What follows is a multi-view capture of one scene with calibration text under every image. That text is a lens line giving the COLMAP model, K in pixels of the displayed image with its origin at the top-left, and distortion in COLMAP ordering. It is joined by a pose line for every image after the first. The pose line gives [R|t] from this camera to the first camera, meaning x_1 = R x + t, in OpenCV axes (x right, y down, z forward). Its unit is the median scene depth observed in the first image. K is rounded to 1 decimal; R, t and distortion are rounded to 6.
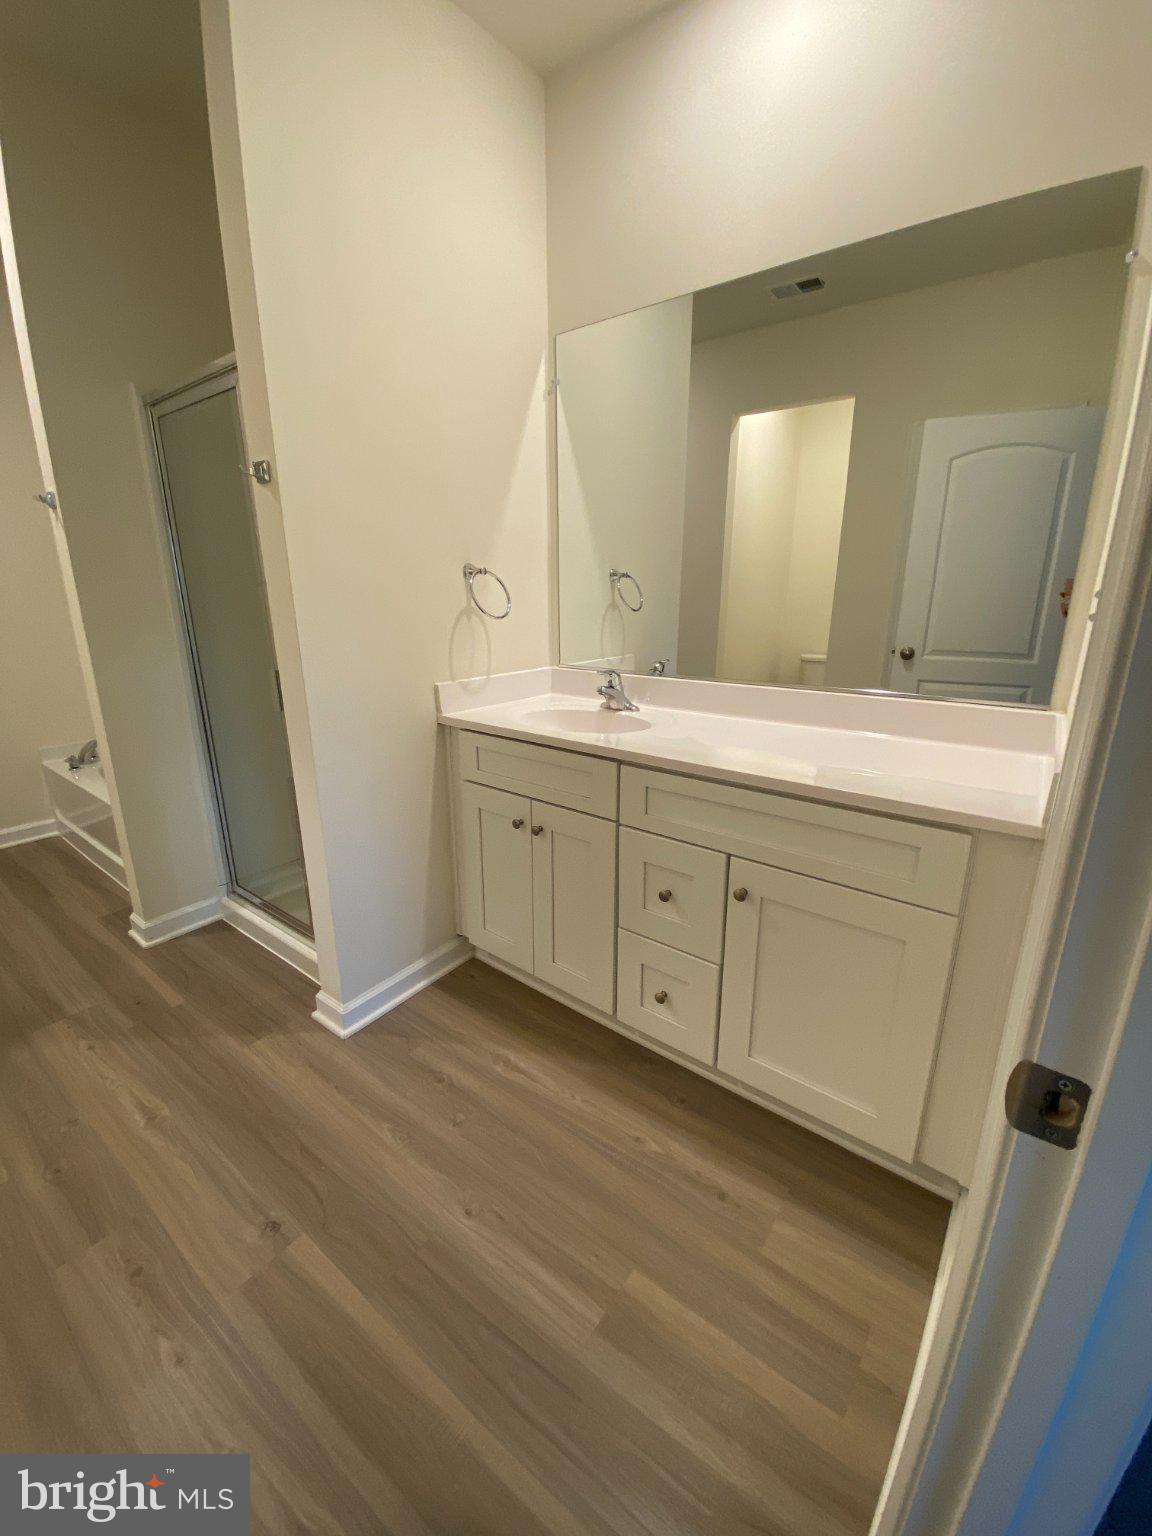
lens RADIAL K [[622.4, 0, 586.4], [0, 622.4, 765.4], [0, 0, 1]] dist [0.000442, -0.008188]
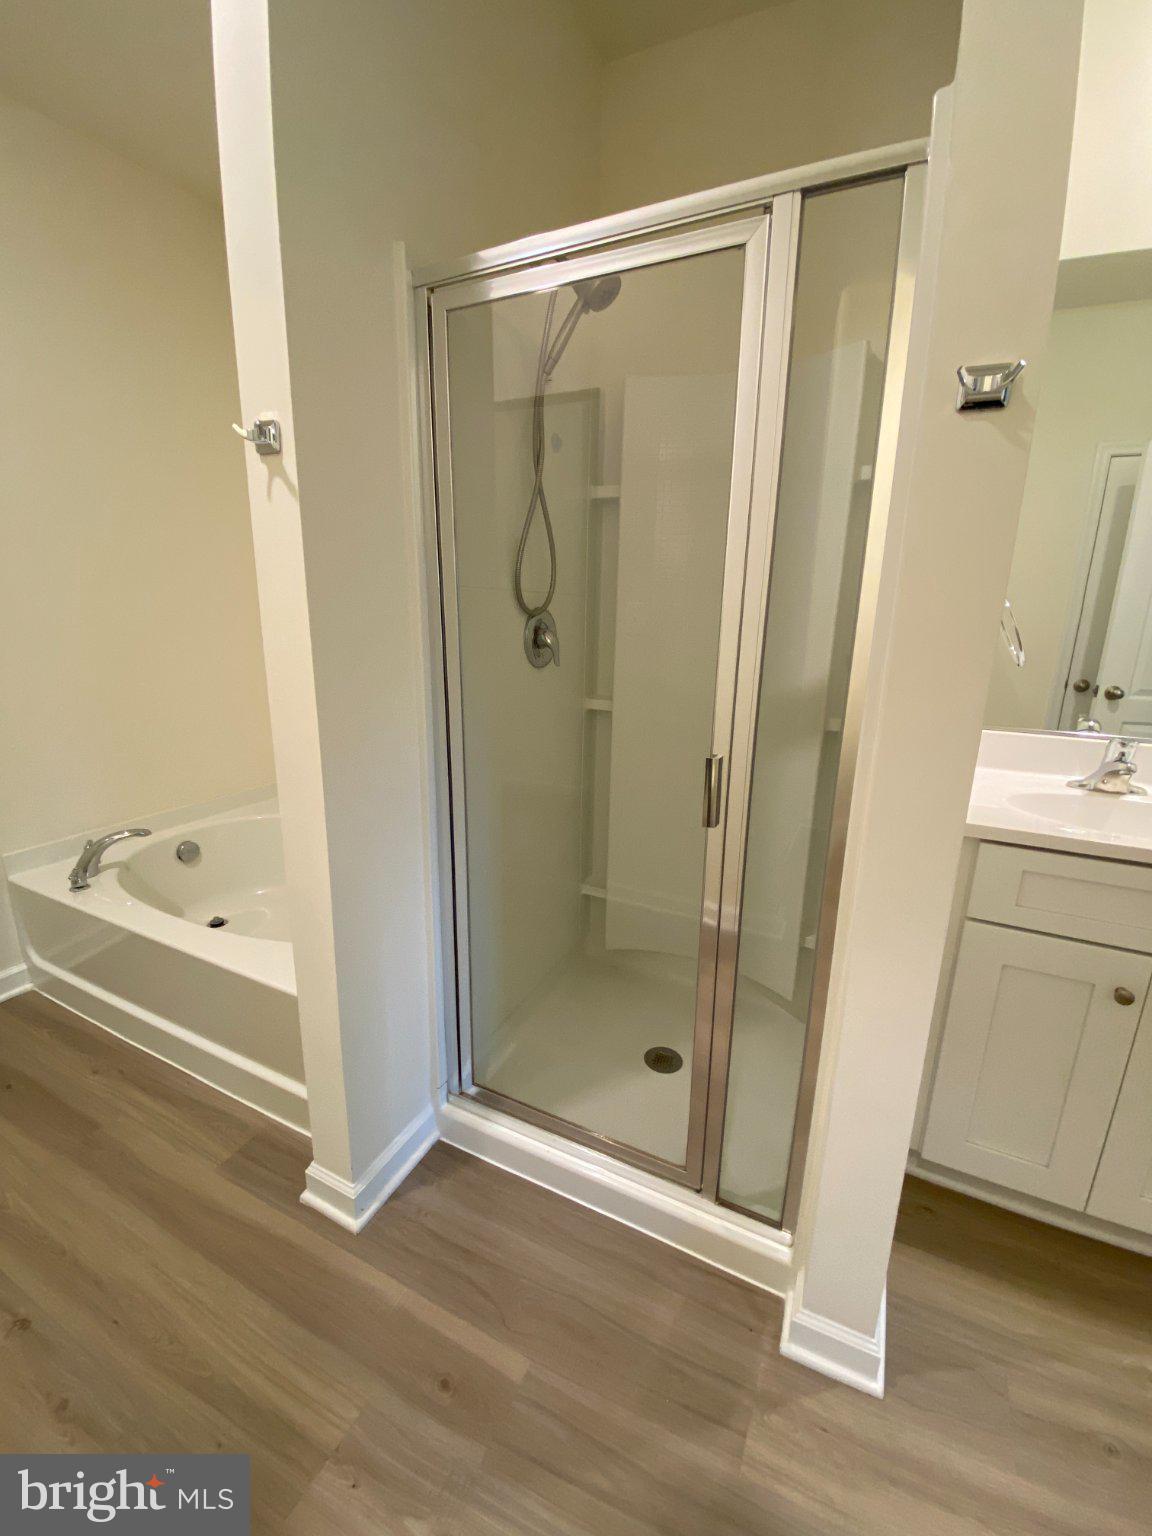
lens RADIAL K [[622.4, 0, 585.7], [0, 622.4, 764.5], [0, 0, 1]] dist [0.000442, -0.008188]
pose [[0.980334, -0.030244, 0.195012, -0.688567], [0.037354, 0.998761, -0.032885, -0.123992], [-0.193776, 0.039523, 0.980249, 0.436384]]
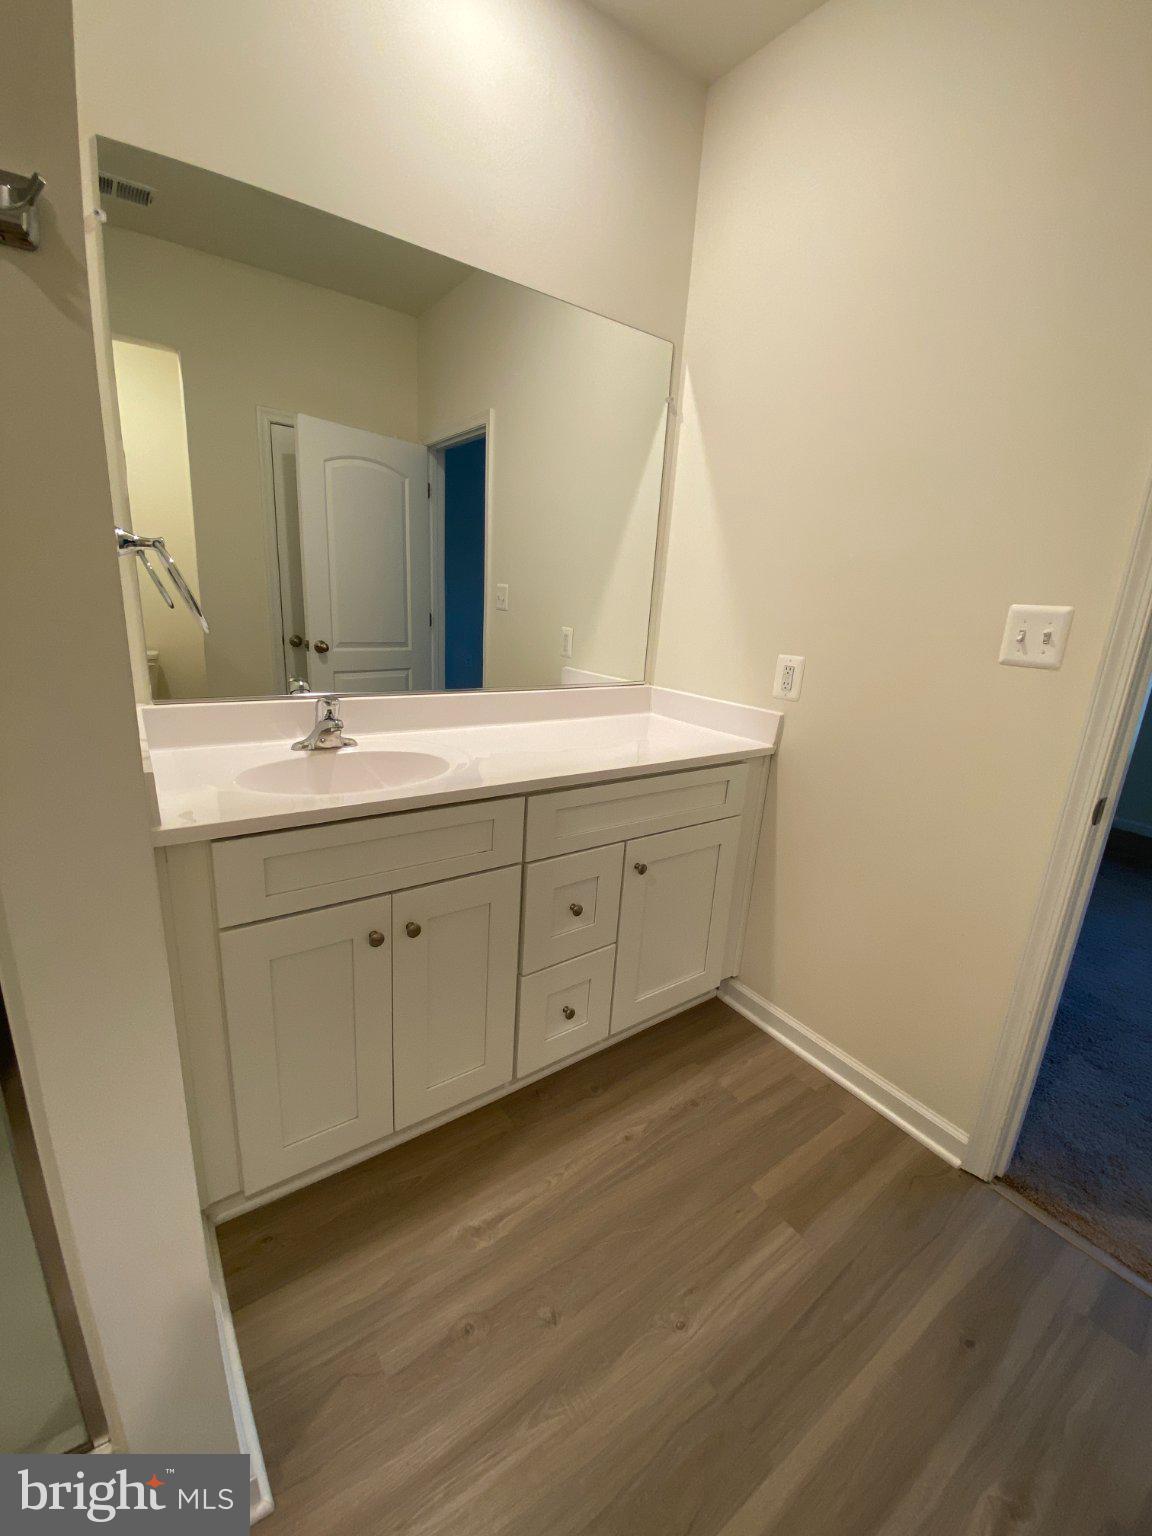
lens RADIAL K [[622.4, 0, 572.6], [0, 622.4, 764.4], [0, 0, 1]] dist [0.000442, -0.008188]
pose [[0.297515, -0.233106, 0.925822, -0.570817], [0.208052, 0.962259, 0.175422, -0.145306], [-0.931772, 0.140428, 0.334785, 0.497189]]
